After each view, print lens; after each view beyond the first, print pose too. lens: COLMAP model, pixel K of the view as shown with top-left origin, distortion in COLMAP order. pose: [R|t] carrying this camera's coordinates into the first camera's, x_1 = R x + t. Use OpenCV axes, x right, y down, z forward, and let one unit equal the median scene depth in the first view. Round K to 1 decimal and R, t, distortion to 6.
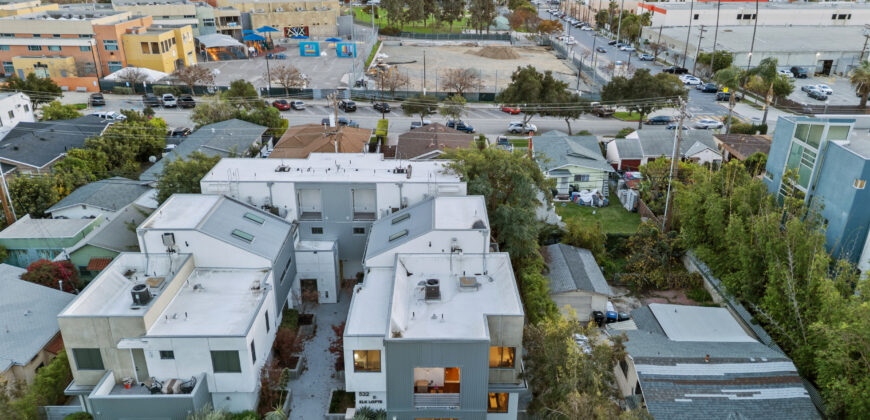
lens RADIAL K [[604.4, 0, 433.9], [0, 604.4, 208.0], [0, 0, 1]] dist [0.112201, -0.128840]
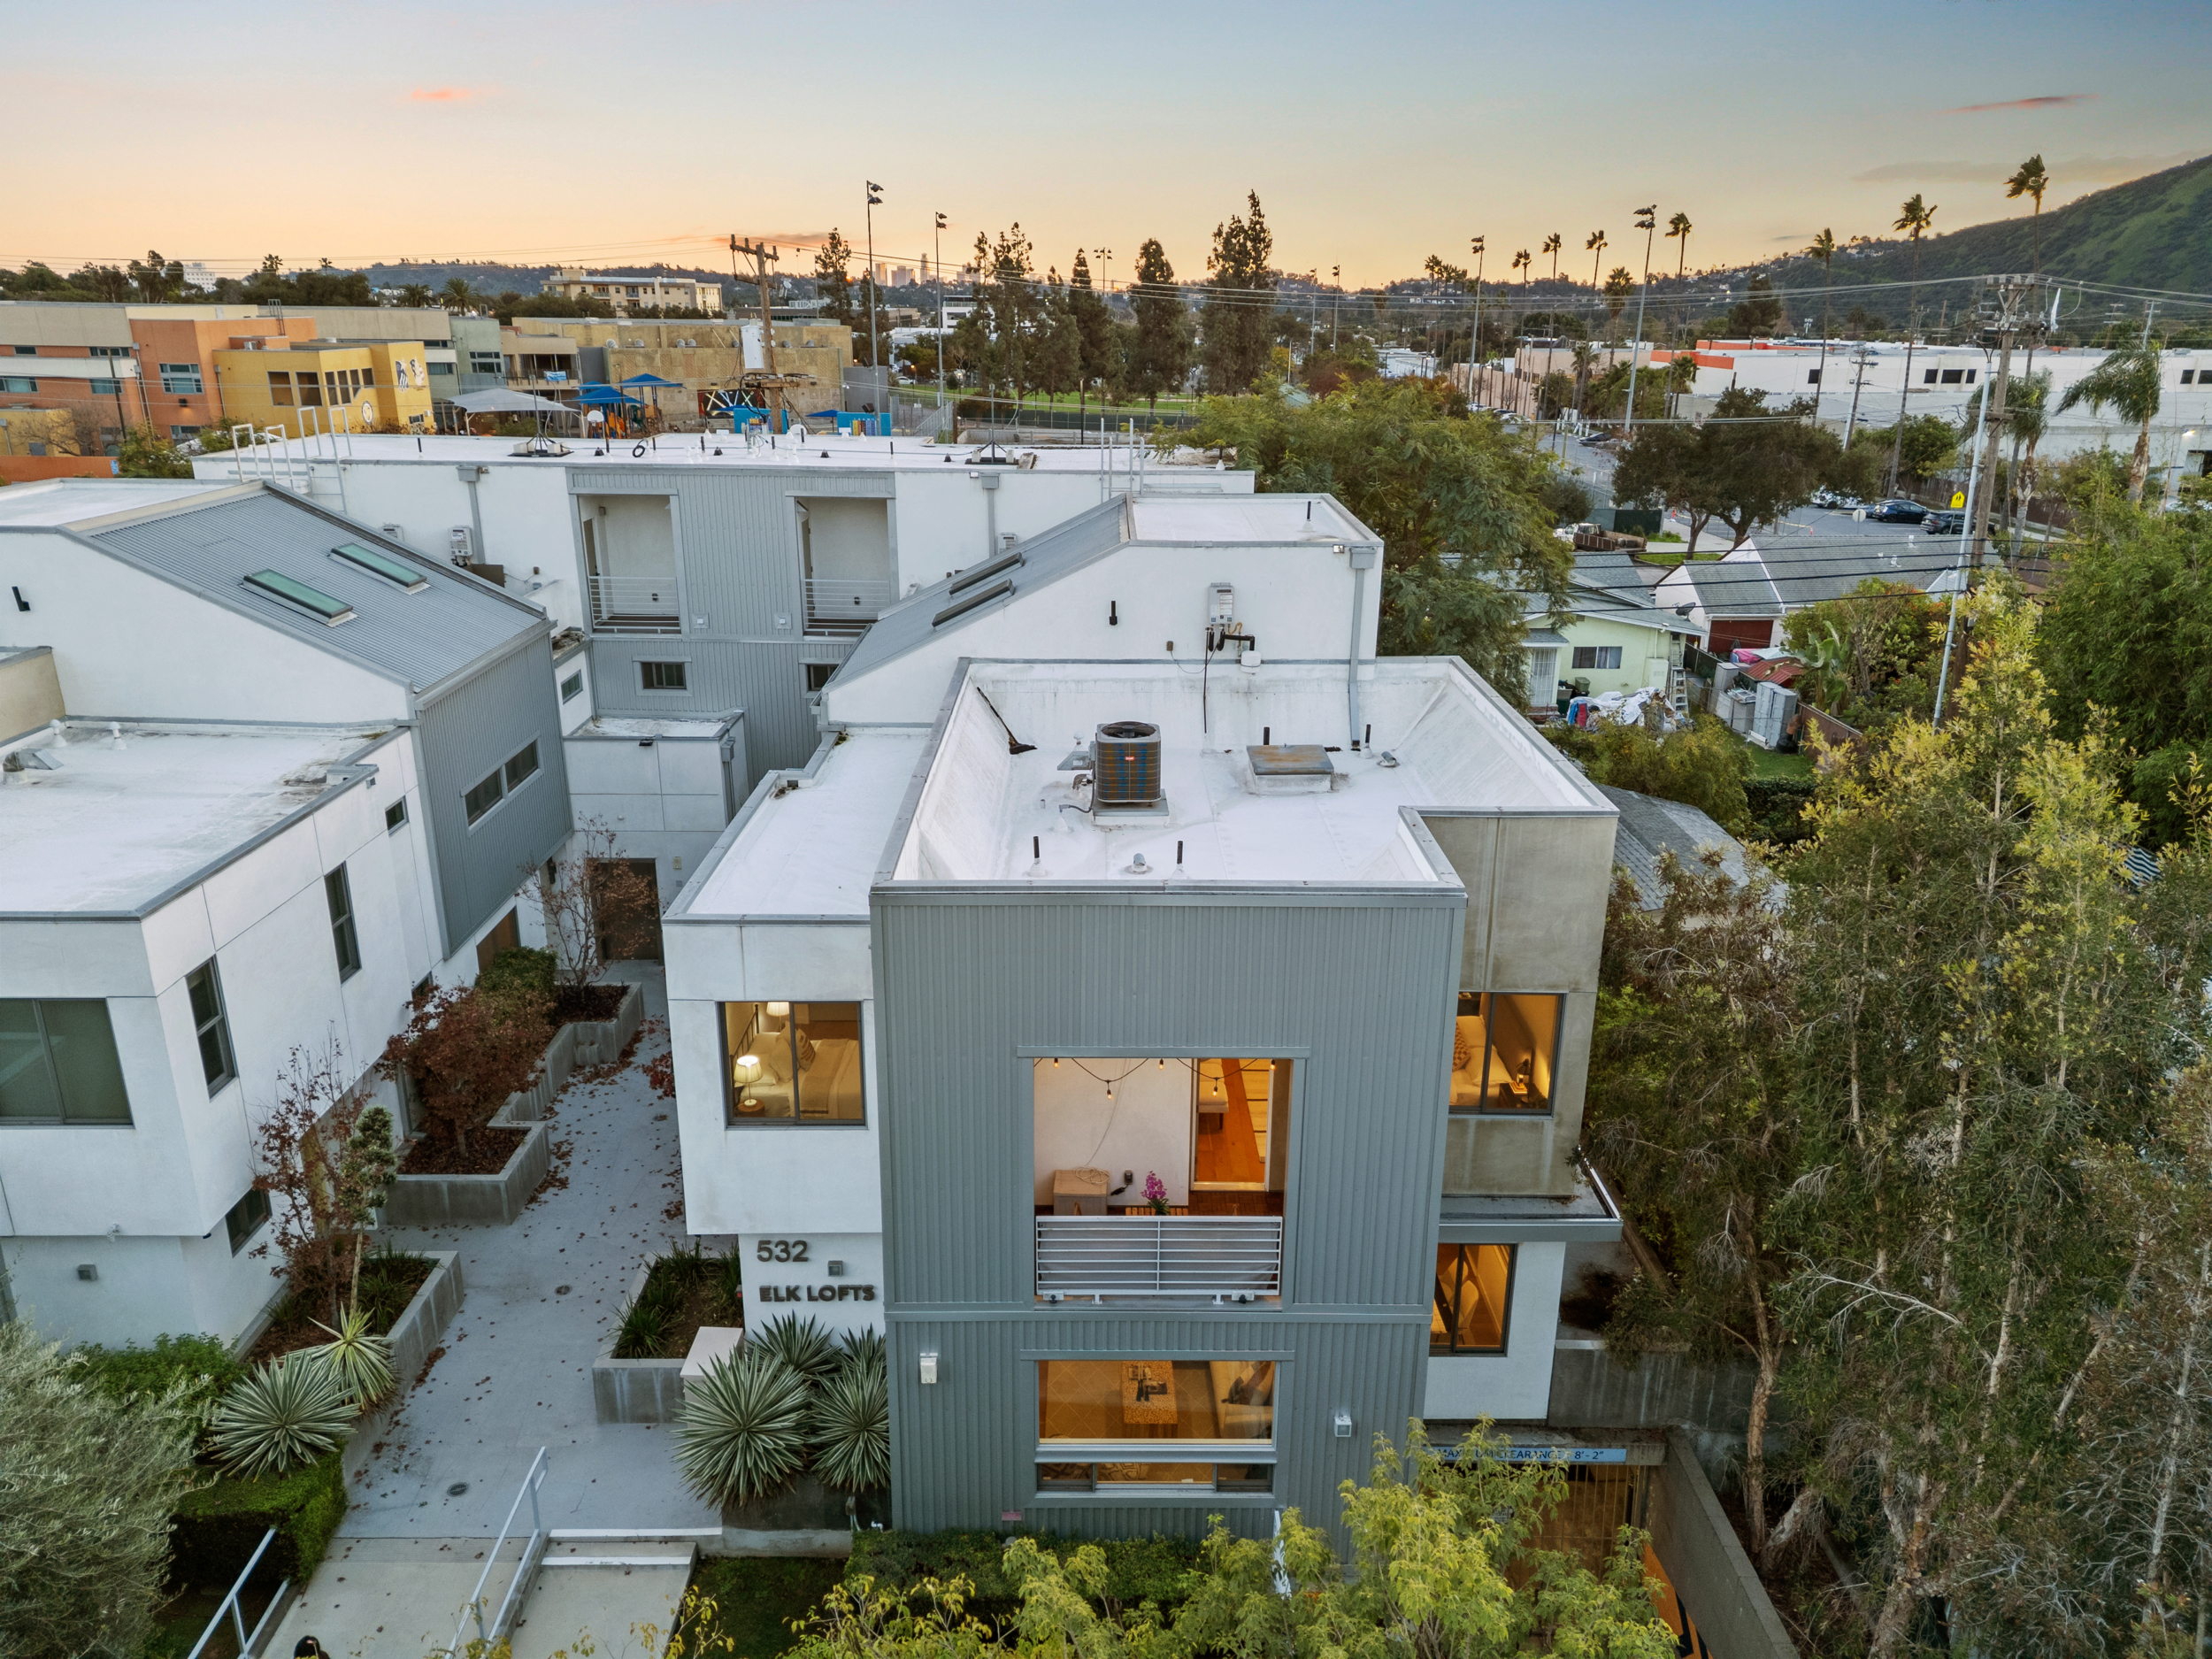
lens RADIAL K [[1536.6, 0, 1106.0], [0, 1536.6, 829.5], [0, 0, 1]] dist [0.091538, -0.091054]
pose [[0.999998, 0.000912, 0.001791, -0.008031], [-0.000769, 0.996931, -0.078282, 0.152063], [-0.001857, 0.078281, 0.996930, 0.357870]]
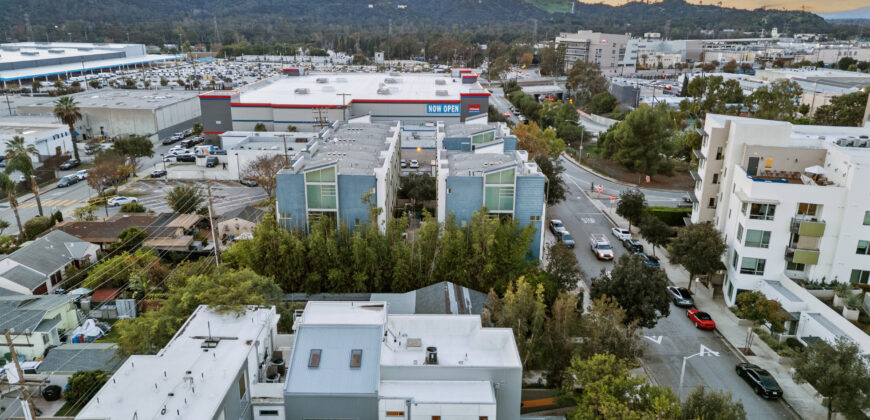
lens RADIAL K [[604.4, 0, 433.9], [0, 604.4, 208.0], [0, 0, 1]] dist [0.112201, -0.128840]
pose [[0.006121, -0.299326, 0.954131, -0.800182], [0.389899, 0.879347, 0.273364, -0.335892], [-0.920837, 0.370341, 0.122089, 0.571763]]
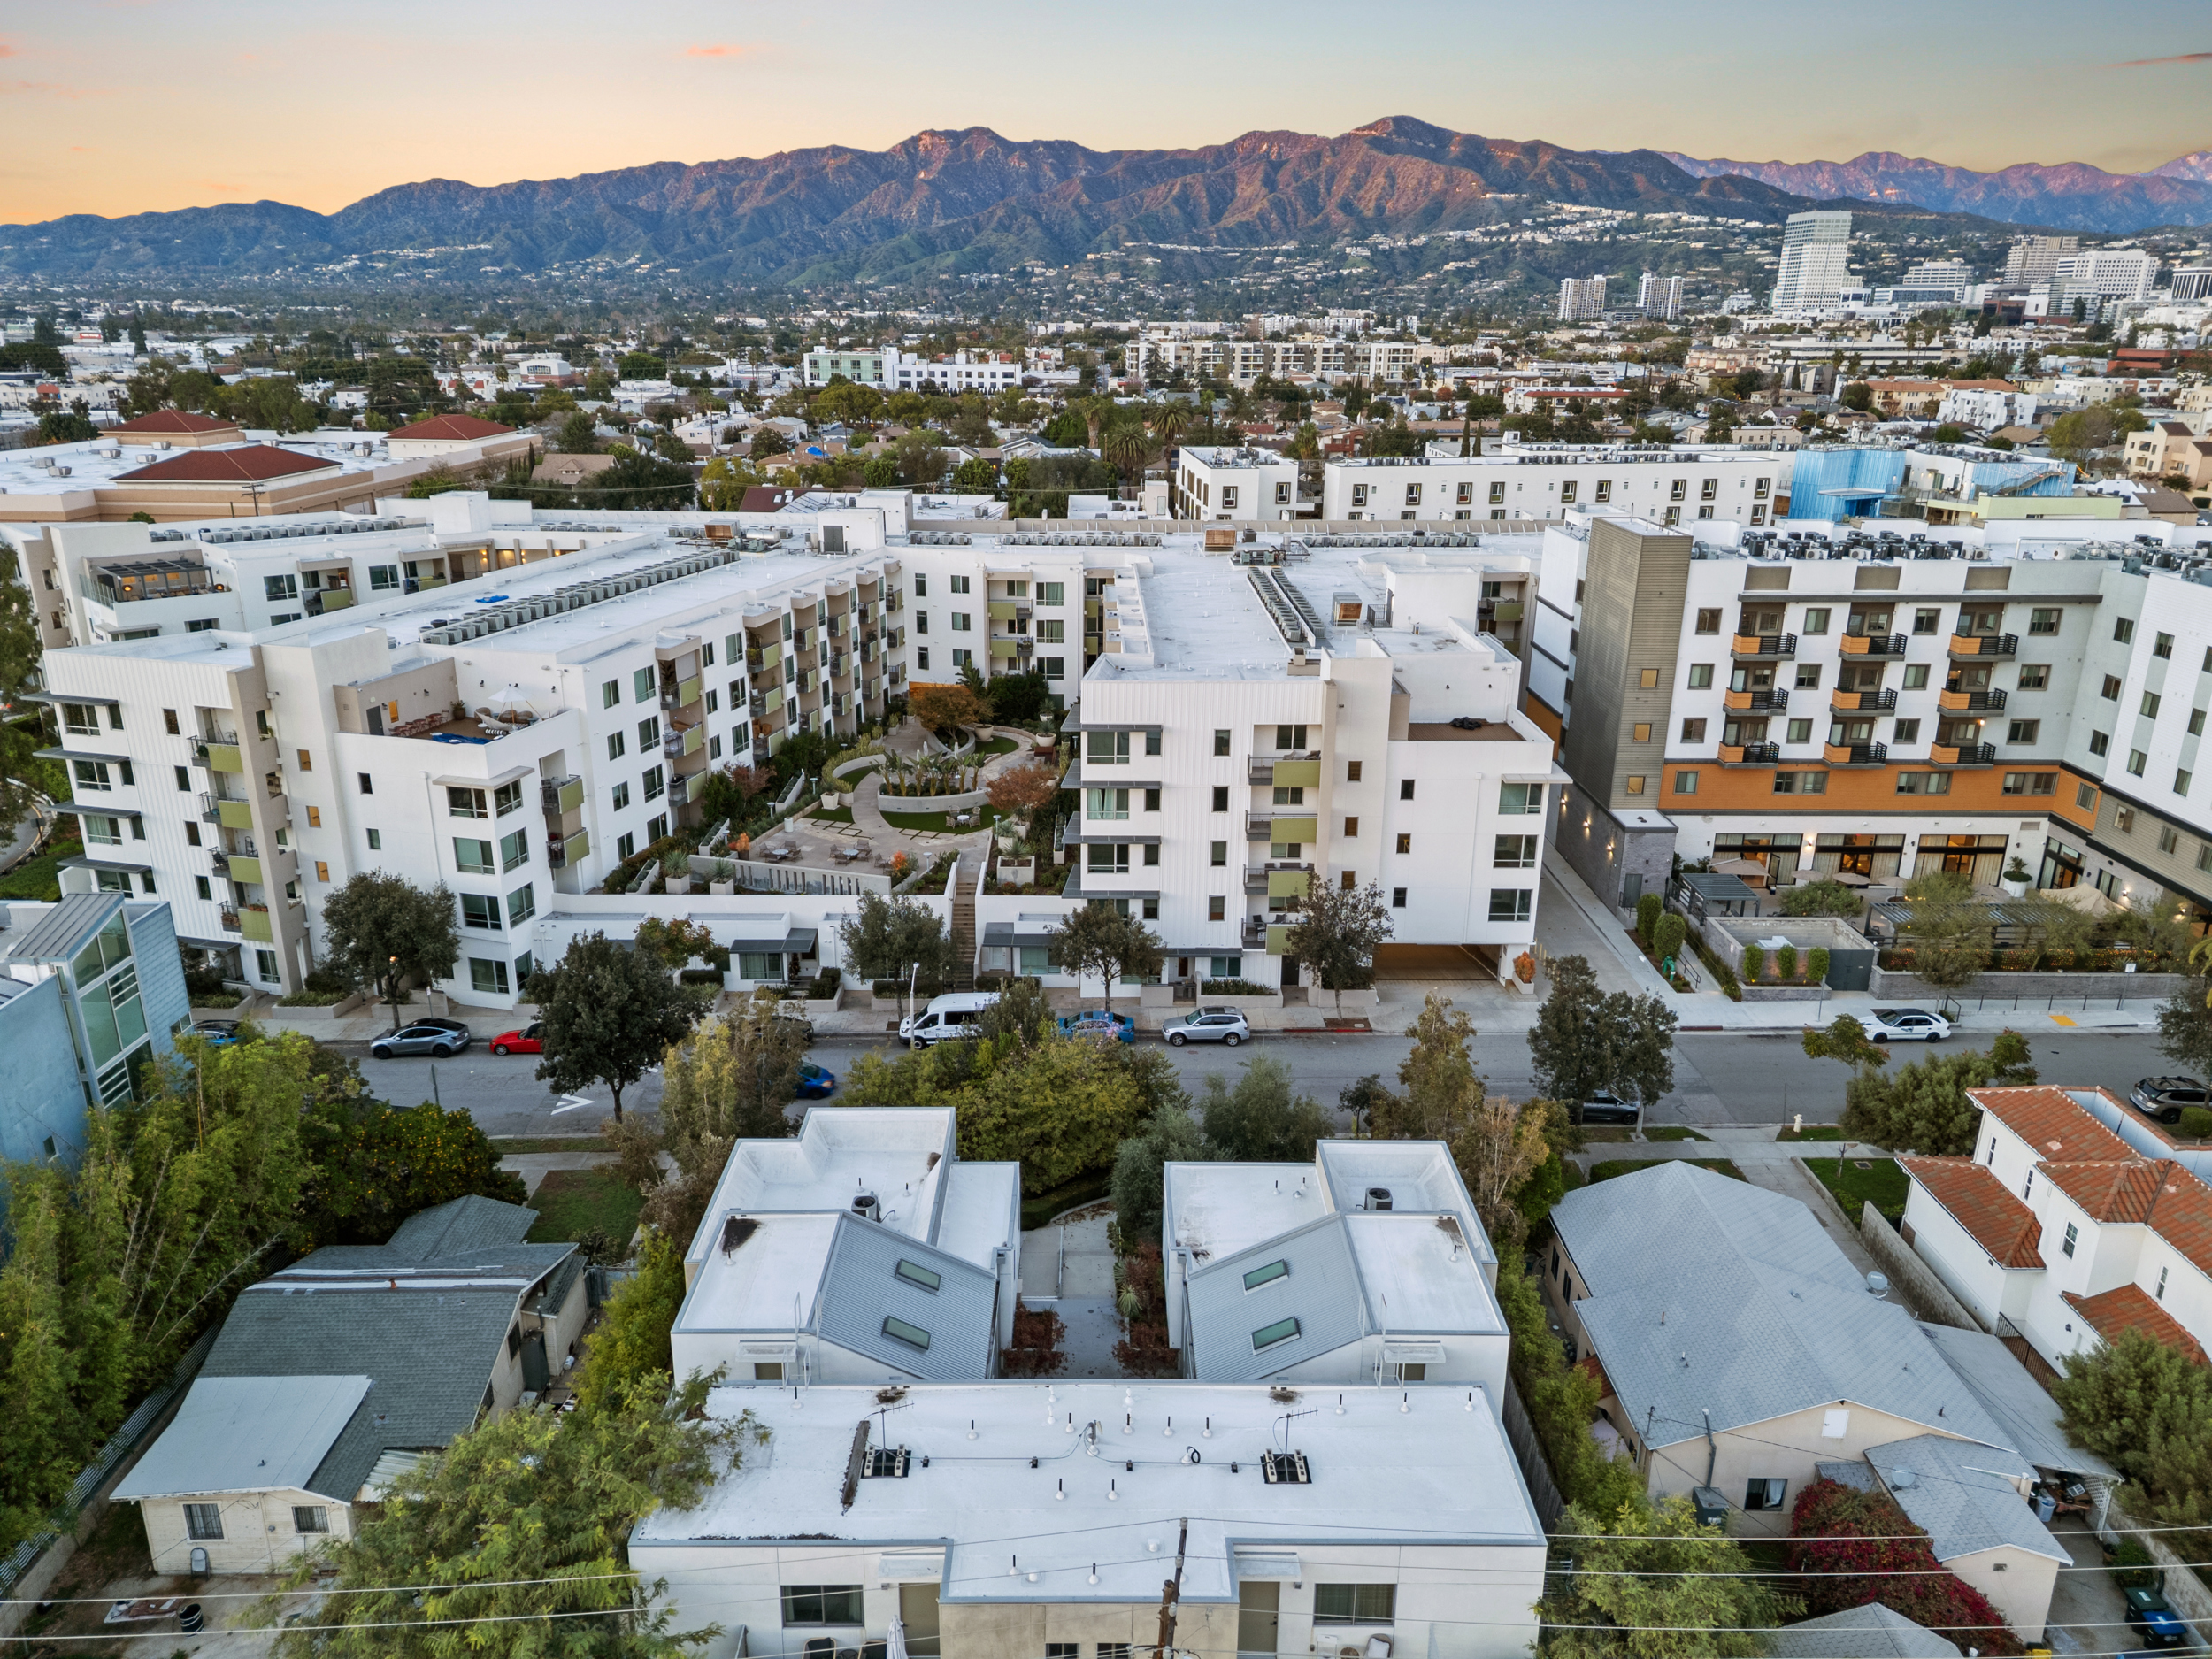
lens RADIAL K [[1536.6, 0, 1106.0], [0, 1536.6, 829.5], [0, 0, 1]] dist [0.091538, -0.091054]
pose [[-0.999918, -0.009726, -0.008335, -0.156628], [-0.012806, 0.744108, 0.667936, -0.812338], [-0.000295, 0.667988, -0.744172, 1.387738]]
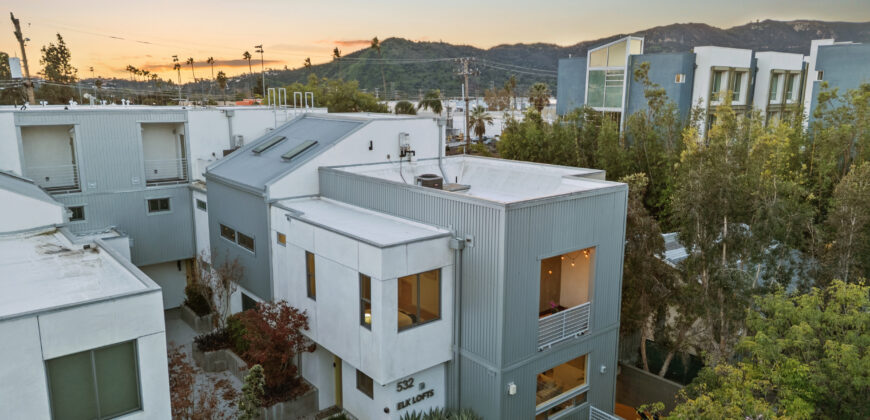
lens RADIAL K [[604.4, 0, 433.9], [0, 604.4, 208.0], [0, 0, 1]] dist [0.112201, -0.128840]
pose [[0.773993, -0.121298, 0.621468, -0.278242], [0.250558, 0.960041, -0.124670, 0.172582], [-0.581512, 0.252207, 0.773457, 0.422526]]
